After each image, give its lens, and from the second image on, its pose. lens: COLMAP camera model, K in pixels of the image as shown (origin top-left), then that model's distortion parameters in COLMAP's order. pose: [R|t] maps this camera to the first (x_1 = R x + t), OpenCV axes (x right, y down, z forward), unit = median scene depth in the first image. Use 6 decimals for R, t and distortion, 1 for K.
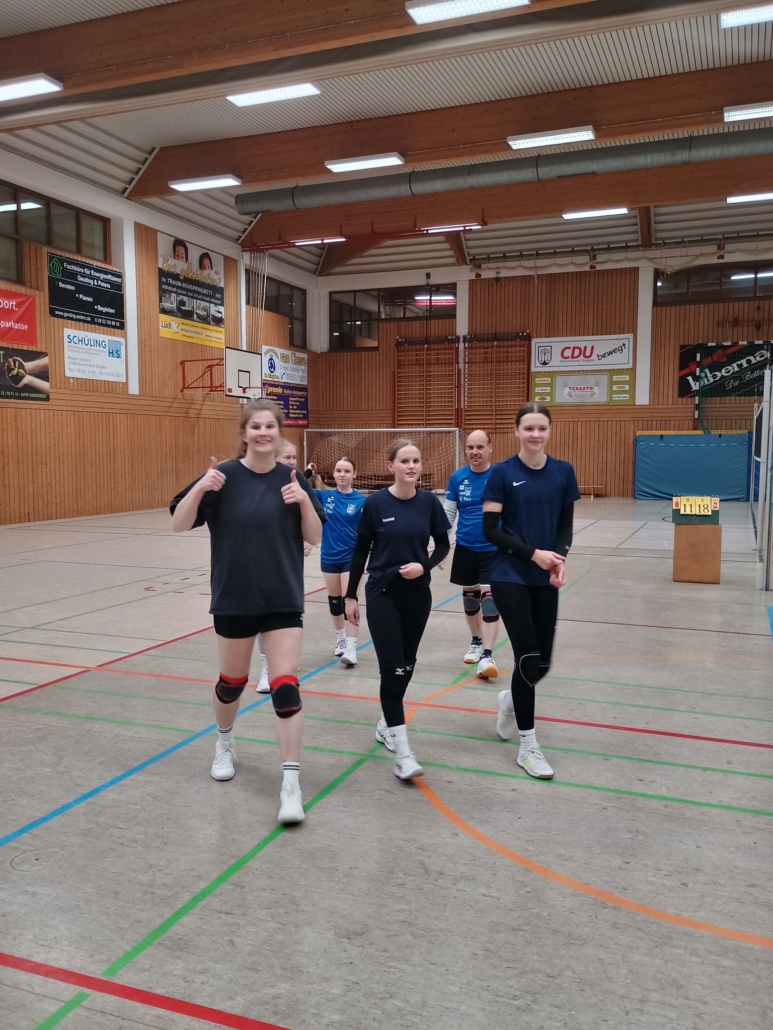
lens RADIAL K [[897.6, 0, 381.2], [0, 897.6, 514.9], [0, 0, 1]] dist [0.054961, -0.009213]
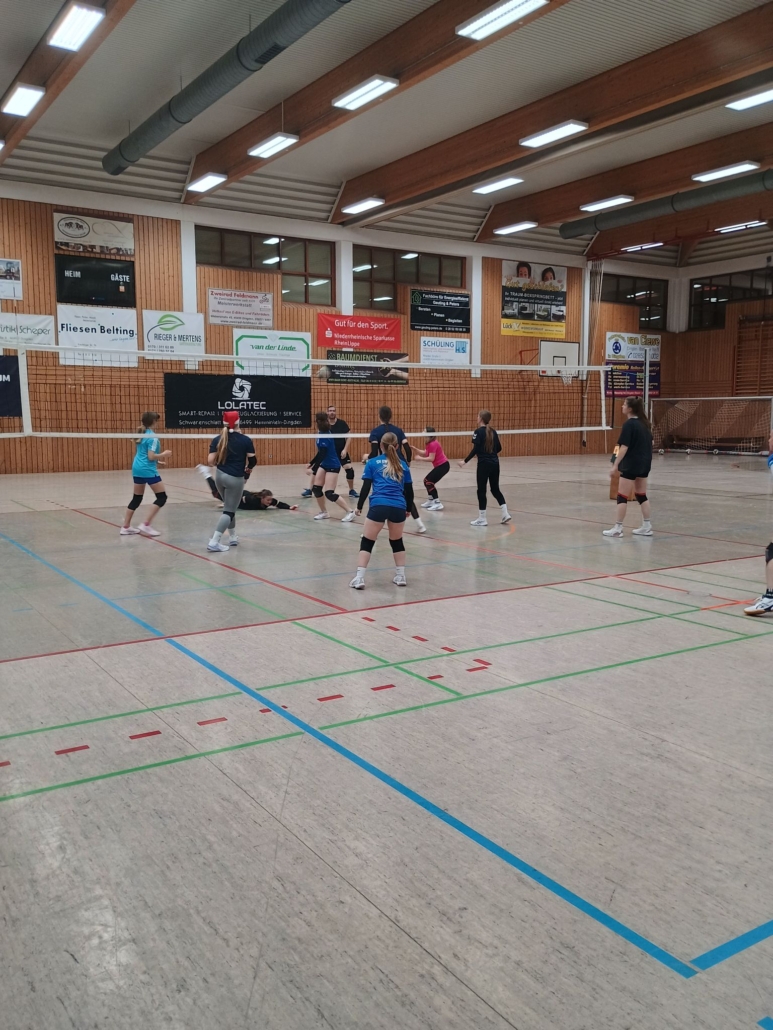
lens RADIAL K [[895.5, 0, 386.5], [0, 895.5, 515.0], [0, 0, 1]] dist [0.061308, -0.071461]
pose [[0.812970, 0.067896, -0.578333, 0.404539], [-0.046219, 0.997569, 0.052144, 0.016238], [0.580468, -0.015662, 0.814132, -0.229024]]
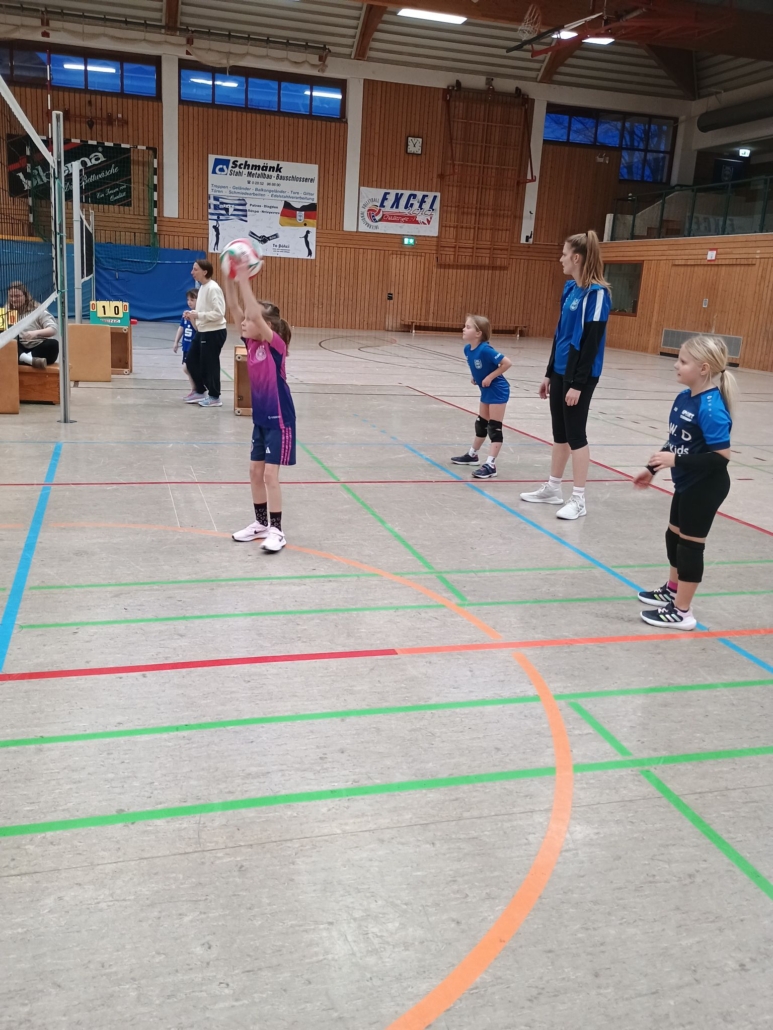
lens RADIAL K [[887.0, 0, 363.2], [0, 887.0, 500.5], [0, 0, 1]] dist [0.079519, -0.094457]
pose [[0.798048, -0.103006, 0.593725, 0.057453], [-0.007797, 0.983434, 0.181098, 0.000156], [-0.602544, -0.149154, 0.784024, 0.064530]]
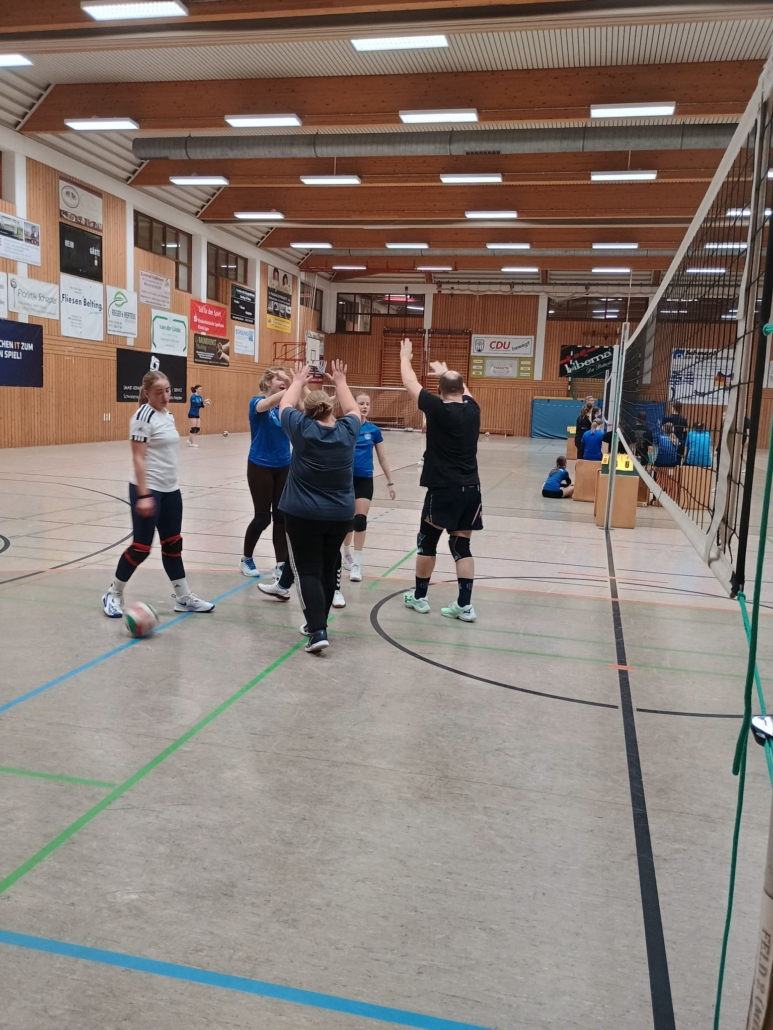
lens RADIAL K [[895.5, 0, 386.5], [0, 895.5, 515.0], [0, 0, 1]] dist [0.061308, -0.071461]
pose [[0.987349, 0.022864, 0.156904, -0.257824], [-0.031563, 0.998086, 0.053177, 0.049217], [-0.155388, -0.057456, 0.986181, -0.643025]]
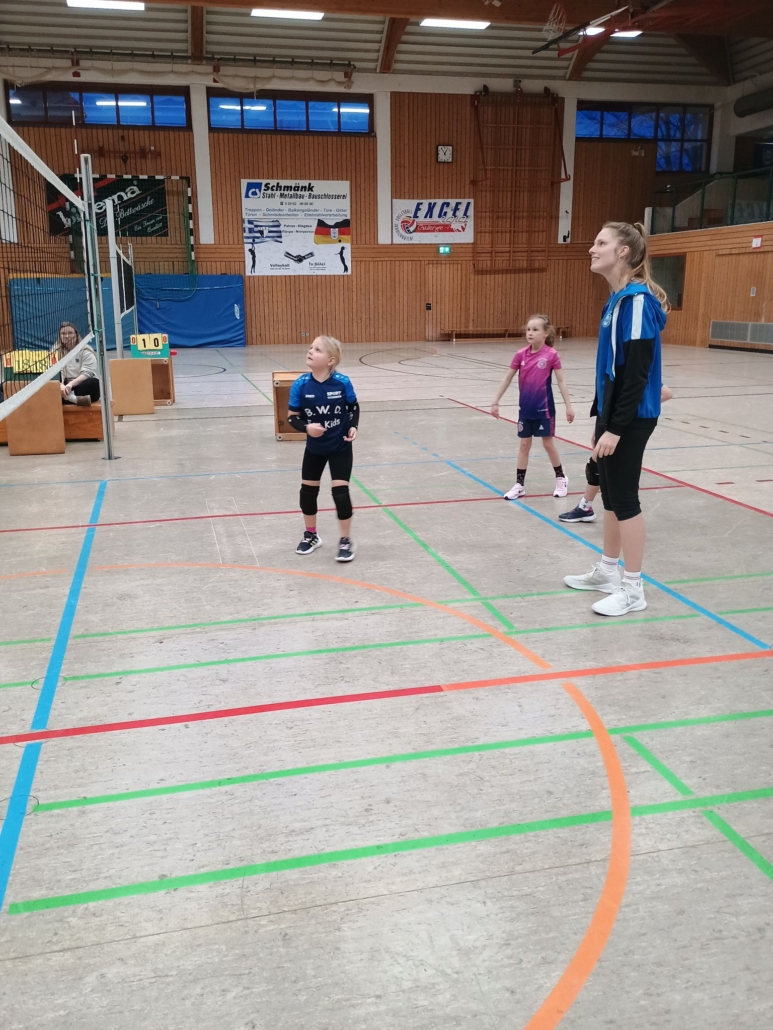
lens RADIAL K [[886.7, 0, 362.7], [0, 886.7, 506.7], [0, 0, 1]] dist [0.076602, -0.093080]
pose [[0.824509, -0.145079, 0.546935, 0.061919], [0.056773, 0.982906, 0.175138, -0.003189], [-0.562994, -0.113351, 0.818651, 0.066051]]
